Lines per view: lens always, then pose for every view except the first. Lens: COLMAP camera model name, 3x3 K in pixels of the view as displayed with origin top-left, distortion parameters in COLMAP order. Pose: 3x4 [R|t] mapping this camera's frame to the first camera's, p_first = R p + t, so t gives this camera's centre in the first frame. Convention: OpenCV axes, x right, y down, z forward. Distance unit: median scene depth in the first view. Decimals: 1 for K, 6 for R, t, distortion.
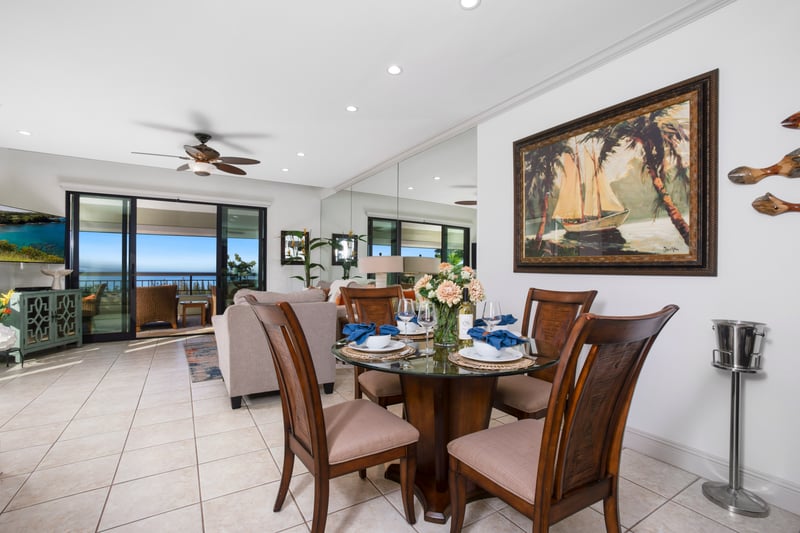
lens RADIAL K [[353.9, 0, 393.3], [0, 353.9, 267.4], [0, 0, 1]] dist [-0.028965, 0.009780]
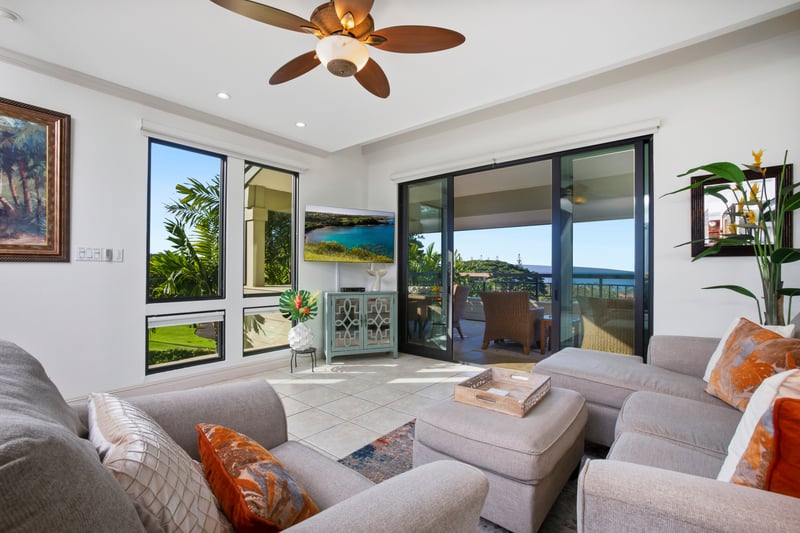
lens RADIAL K [[353.9, 0, 412.7], [0, 353.9, 268.6], [0, 0, 1]] dist [-0.028965, 0.009780]
pose [[0.338033, -0.013252, -0.941041, -0.052326], [0.003002, 0.999911, -0.013002, 0.016749], [0.941130, 0.001570, 0.338042, 0.824874]]
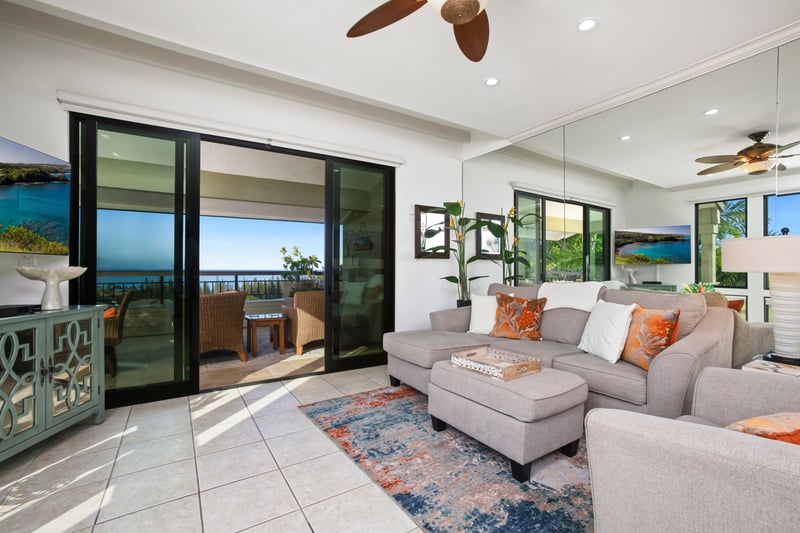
lens RADIAL K [[353.9, 0, 398.8], [0, 353.9, 267.6], [0, 0, 1]] dist [-0.028965, 0.009780]
pose [[0.999994, -0.002462, -0.002228, -0.522605], [0.002482, 0.999953, 0.009422, 0.002294], [0.002204, -0.009428, 0.999953, 0.556700]]
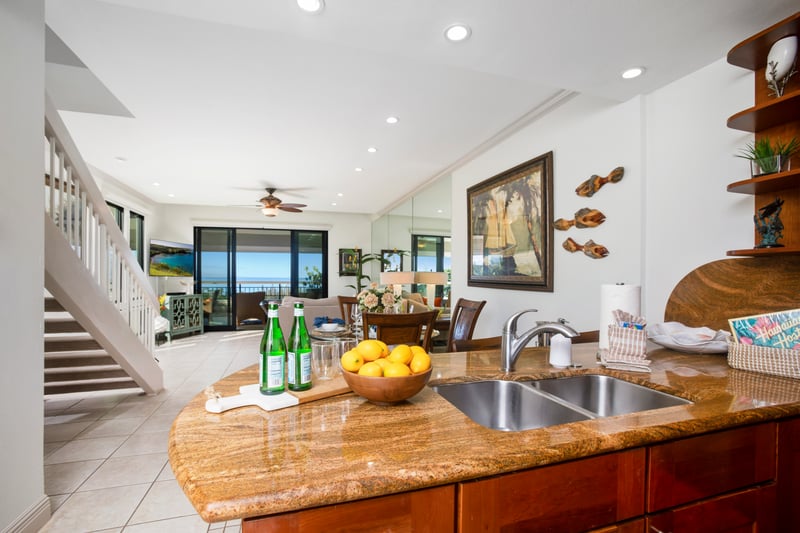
lens RADIAL K [[353.9, 0, 387.1], [0, 353.9, 274.5], [0, 0, 1]] dist [-0.028965, 0.009780]
pose [[0.965443, -0.003263, -0.260596, 0.260974], [0.003954, 0.999990, 0.002126, -0.022498], [0.260586, -0.003083, 0.965446, -0.246807]]
